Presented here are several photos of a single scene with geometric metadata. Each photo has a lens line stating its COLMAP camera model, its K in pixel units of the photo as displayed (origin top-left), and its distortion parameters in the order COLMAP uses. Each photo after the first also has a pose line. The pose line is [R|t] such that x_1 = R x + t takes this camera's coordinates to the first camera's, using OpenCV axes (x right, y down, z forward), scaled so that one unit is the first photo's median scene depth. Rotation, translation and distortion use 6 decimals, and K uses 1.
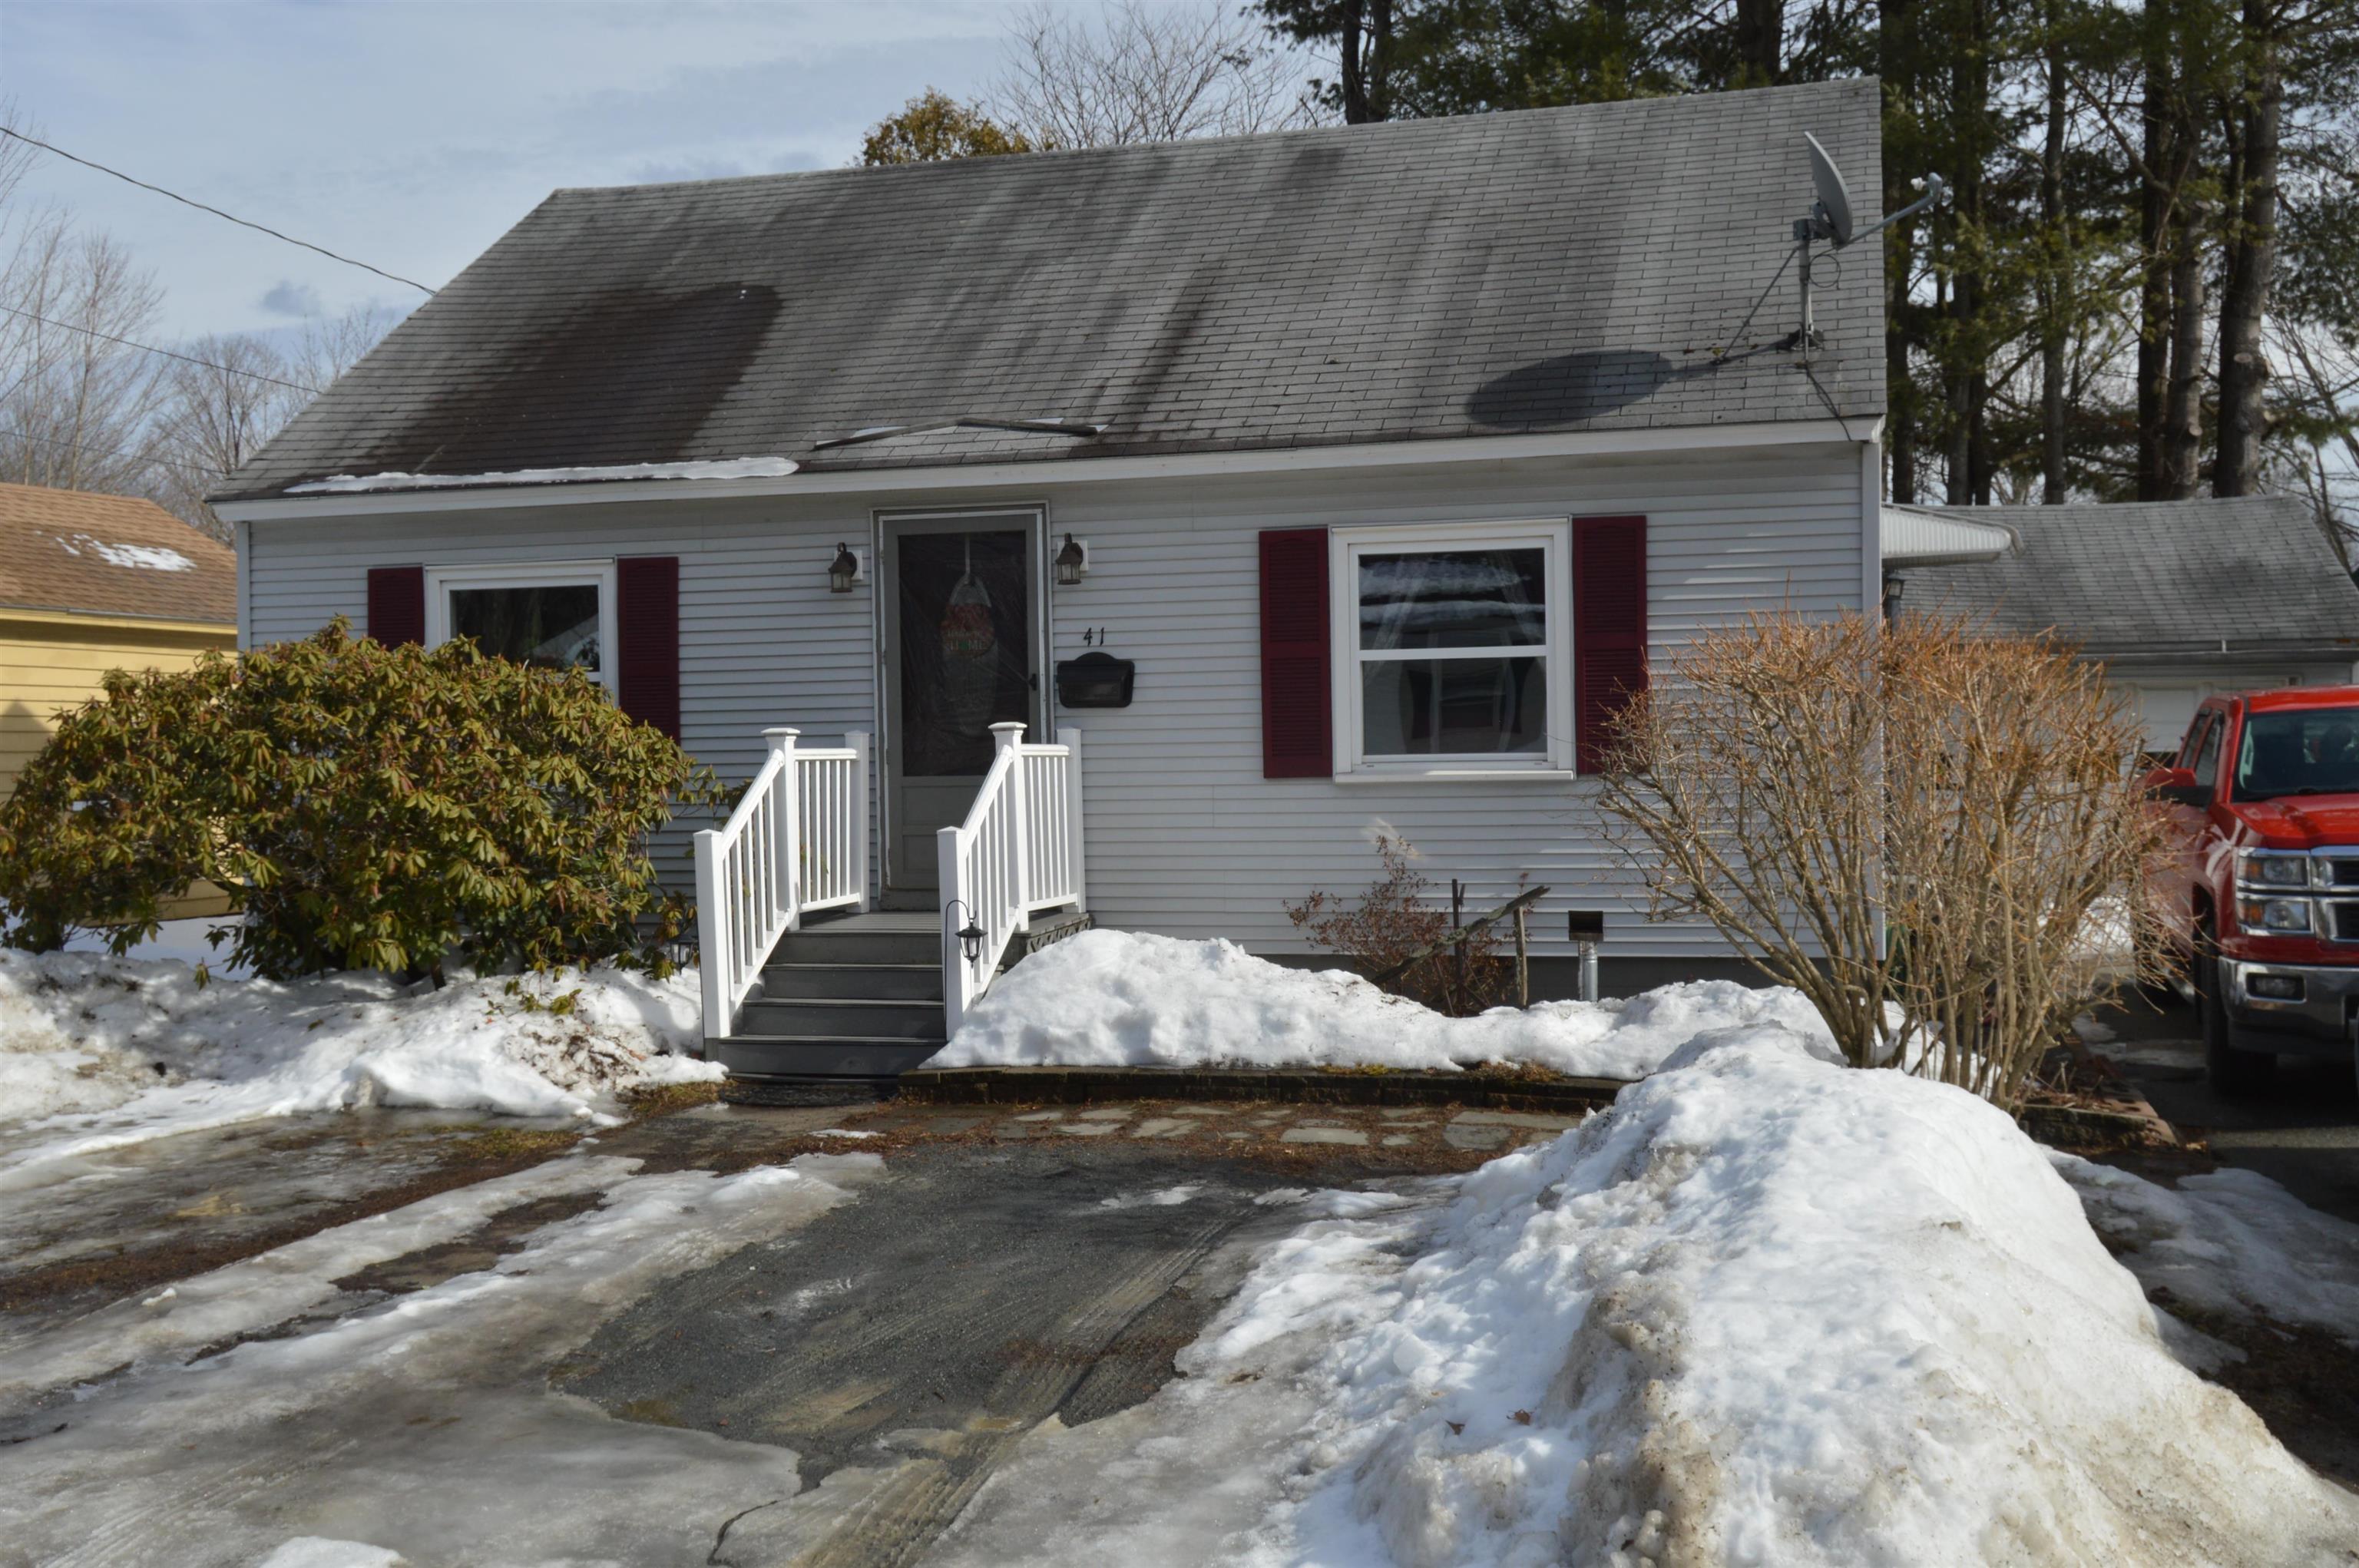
lens RADIAL K [[2373.8, 0, 1238.4], [0, 2373.8, 800.9], [0, 0, 1]] dist [-0.005788, 0.000000]
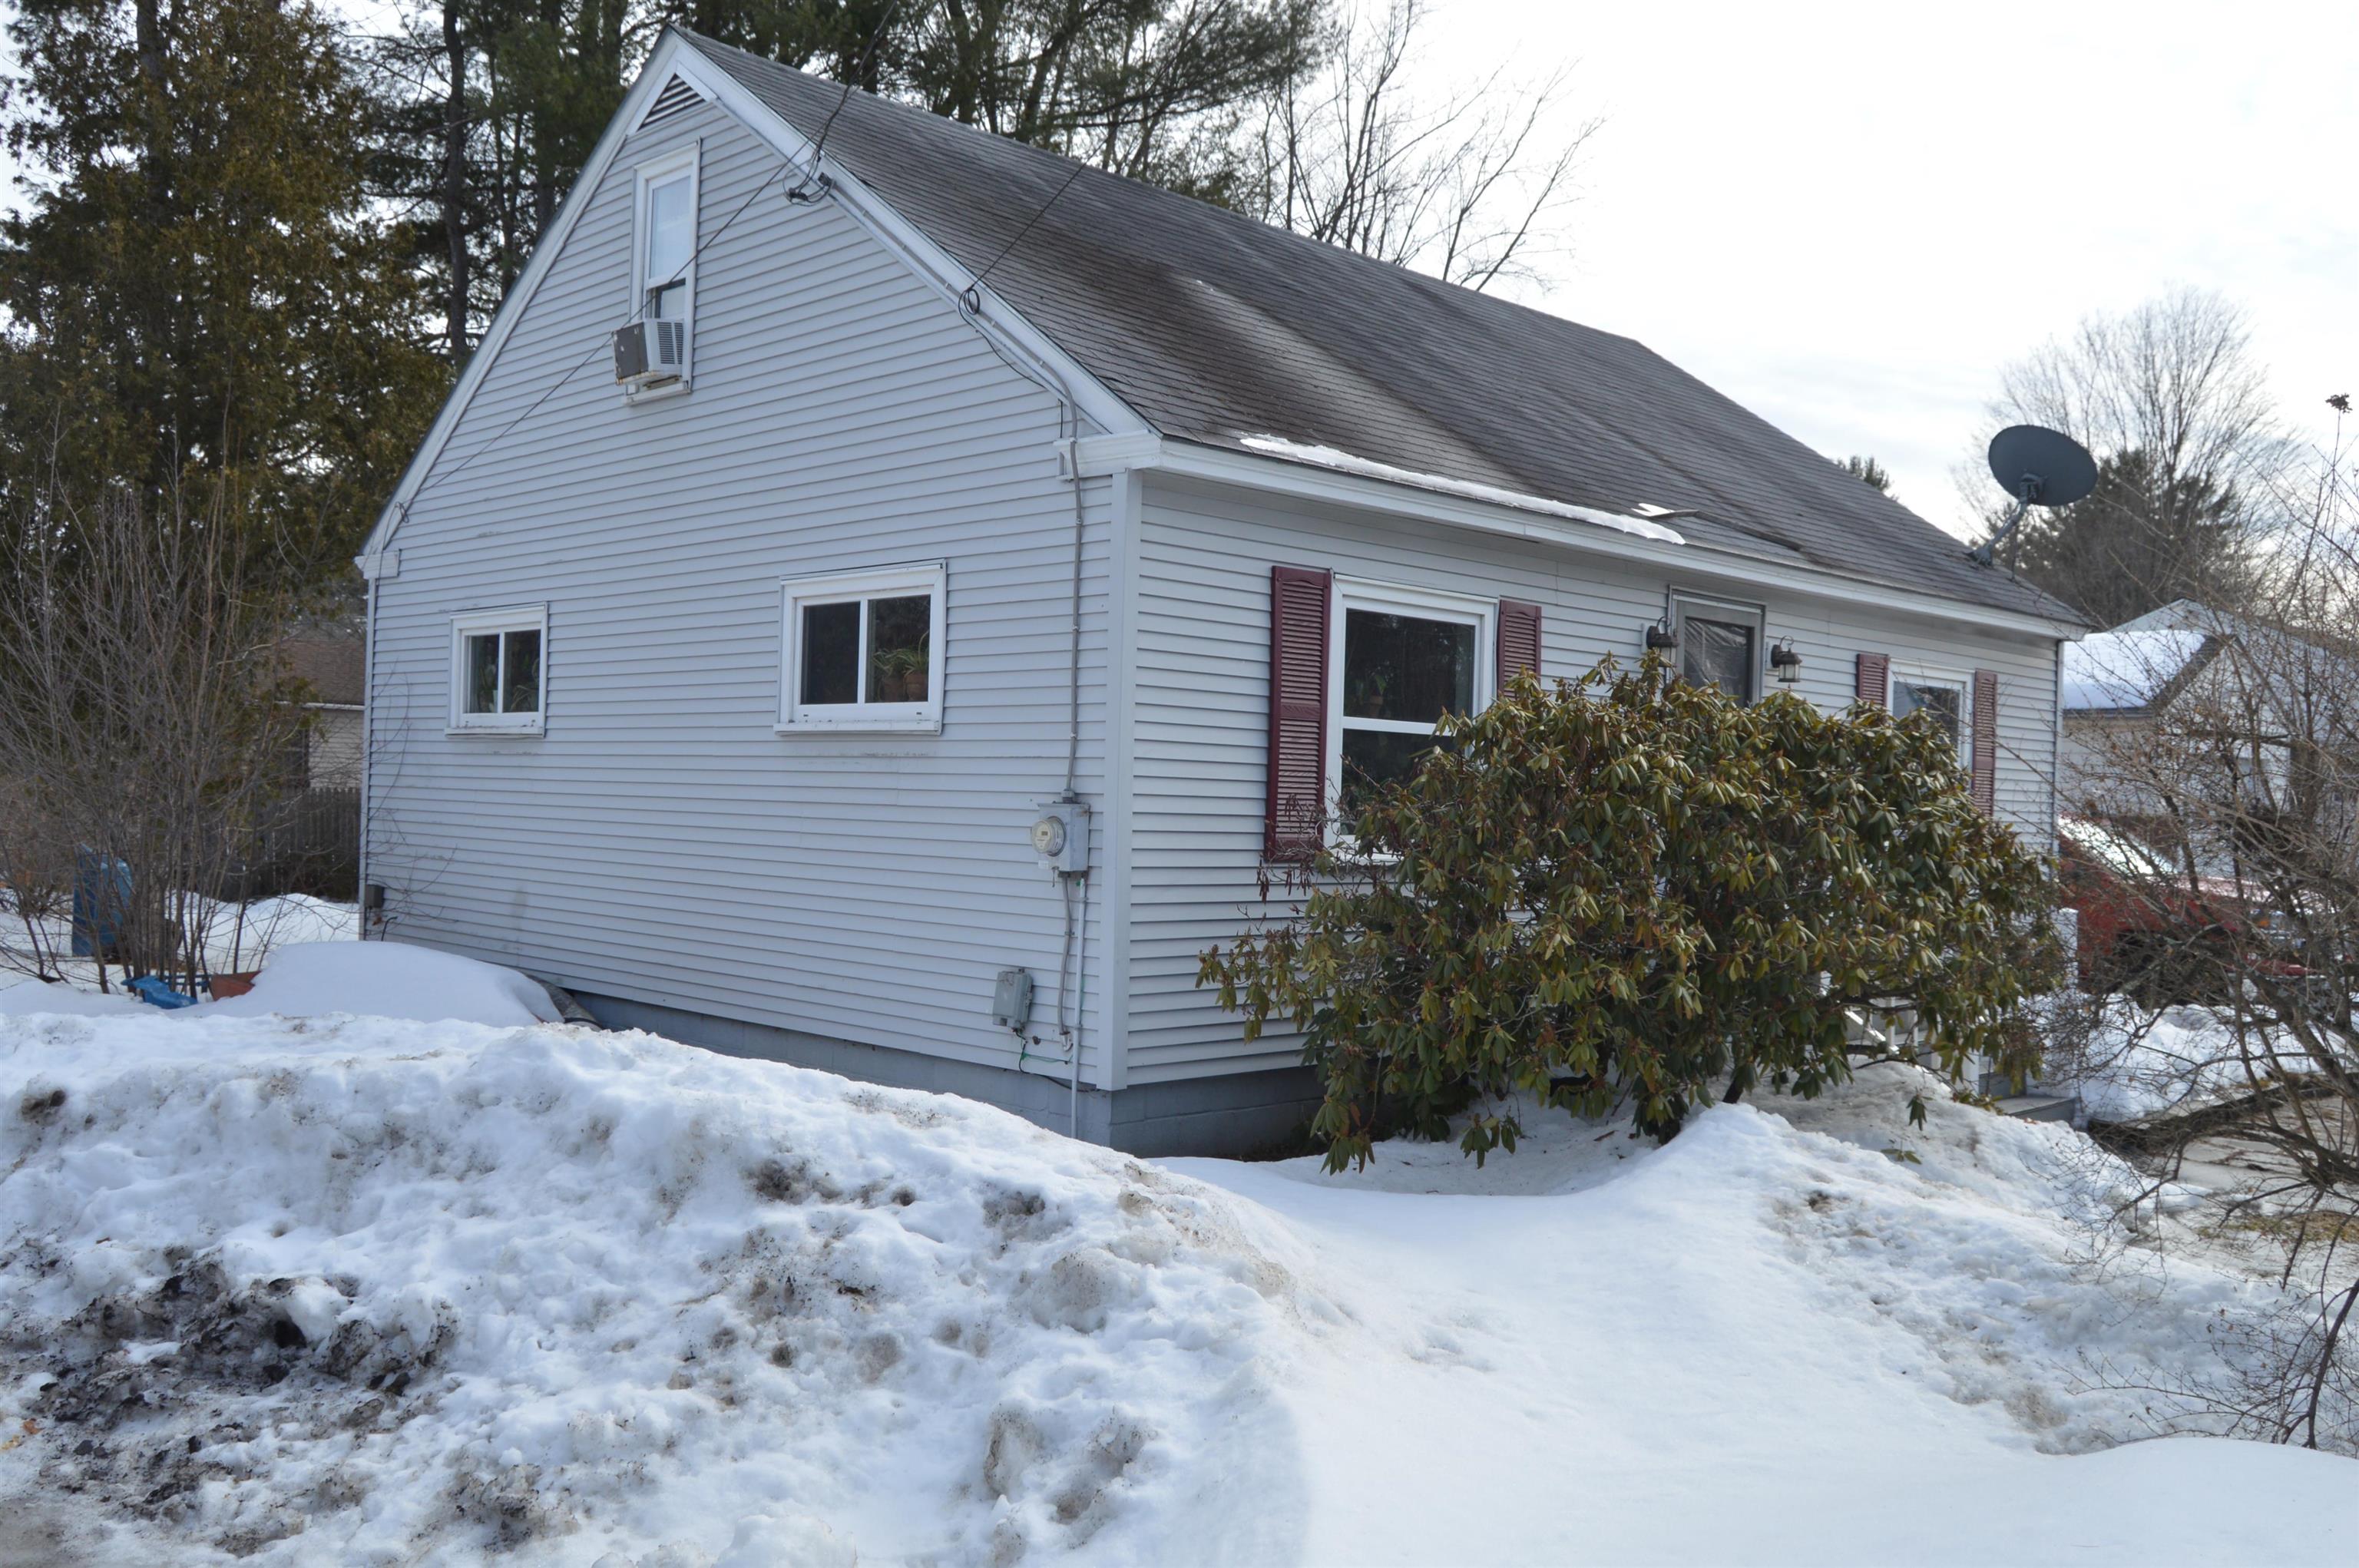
lens RADIAL K [[1981.3, 0, 1182.9], [0, 1981.3, 784.9], [0, 0, 1]] dist [-0.038863, 0.025296]
pose [[0.512229, 0.037071, 0.858049, -1.035217], [-0.021252, 0.999309, -0.030487, -0.009121], [-0.858586, -0.002619, 0.512663, 0.787712]]
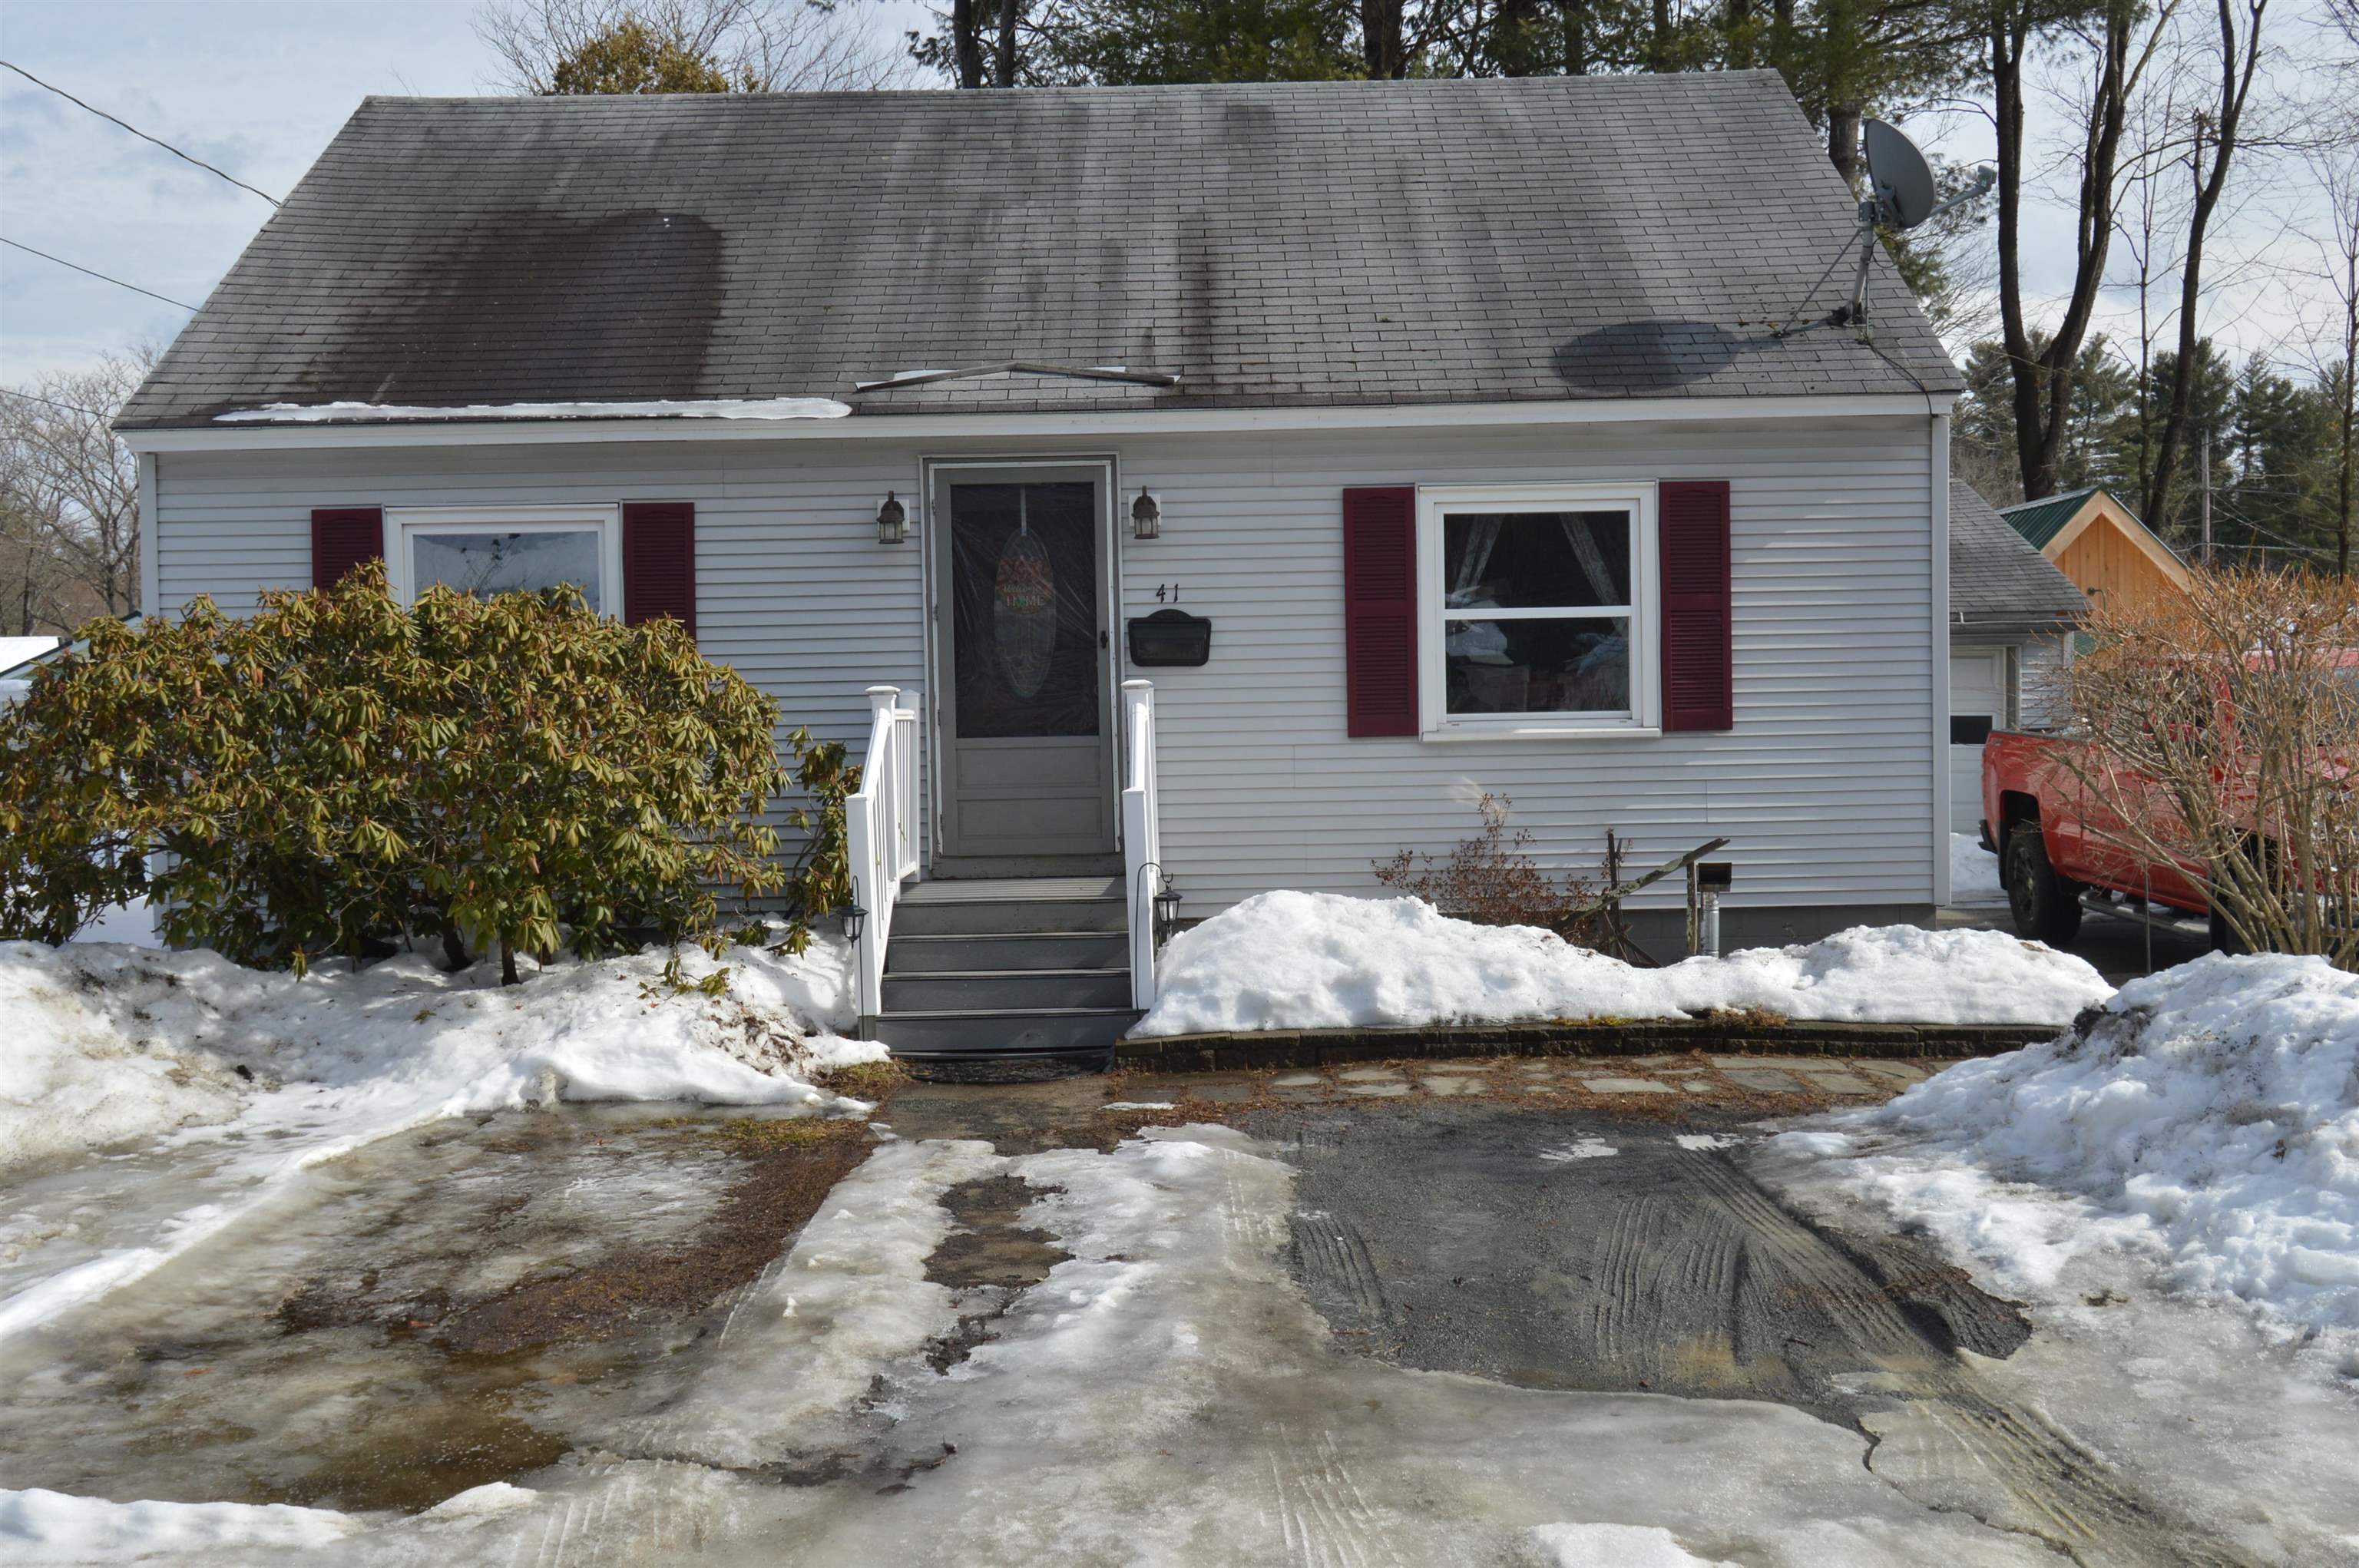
lens RADIAL K [[2373.8, 0, 1216.2], [0, 2373.8, 814.4], [0, 0, 1]] dist [-0.005788, 0.000000]
pose [[0.965678, -0.013136, 0.259409, -0.304429], [0.008922, 0.999809, 0.017416, 0.004897], [-0.259588, -0.014503, 0.965610, 0.054973]]
